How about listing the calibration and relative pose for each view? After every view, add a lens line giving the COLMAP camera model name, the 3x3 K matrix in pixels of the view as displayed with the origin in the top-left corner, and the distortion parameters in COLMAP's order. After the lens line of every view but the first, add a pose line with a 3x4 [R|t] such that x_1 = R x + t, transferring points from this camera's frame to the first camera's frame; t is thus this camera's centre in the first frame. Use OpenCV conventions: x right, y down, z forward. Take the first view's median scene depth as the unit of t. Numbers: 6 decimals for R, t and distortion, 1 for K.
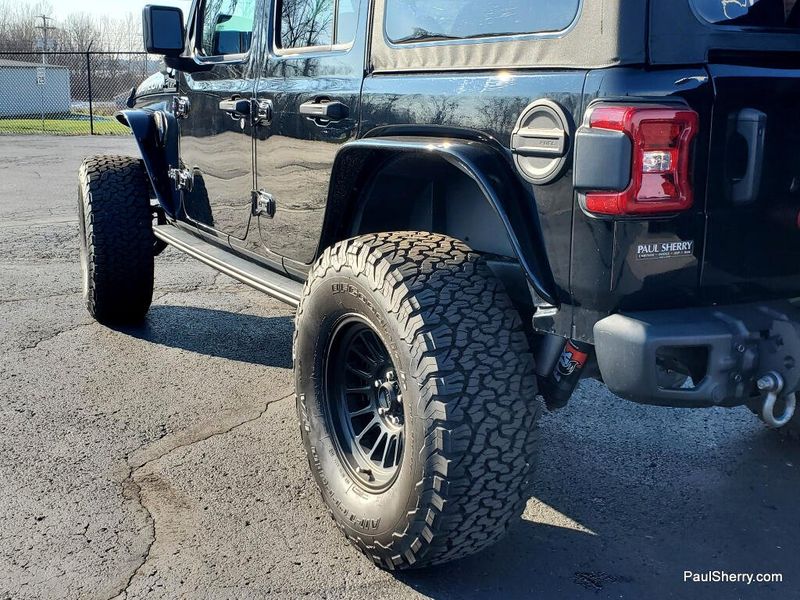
lens RADIAL K [[808.8, 0, 400.0], [0, 808.8, 300.0], [0, 0, 1]] dist [0.204406, -0.691658]
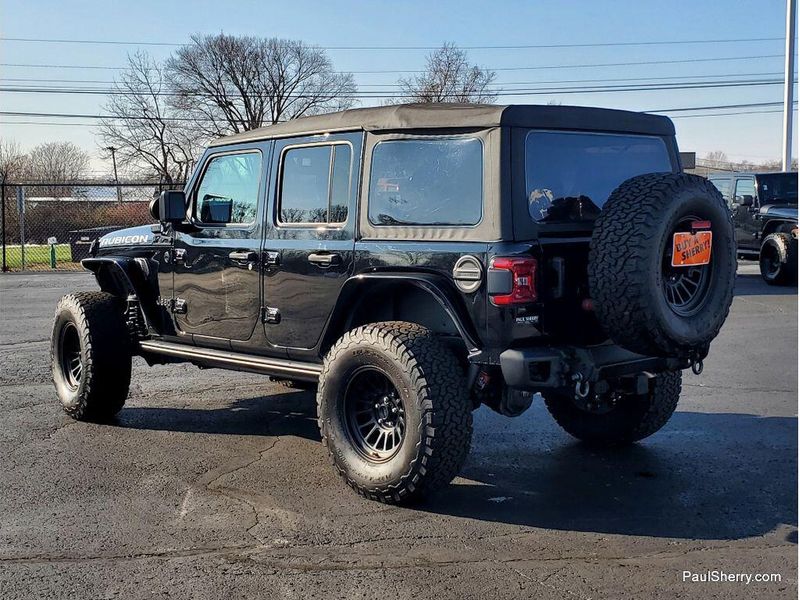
lens RADIAL K [[715.6, 0, 400.0], [0, 715.6, 300.0], [0, 0, 1]] dist [0.095260, -0.125544]
pose [[0.978797, -0.031304, 0.202428, -0.367753], [0.061963, 0.987202, -0.146943, 0.134460], [-0.195238, 0.156370, 0.968210, -0.750164]]
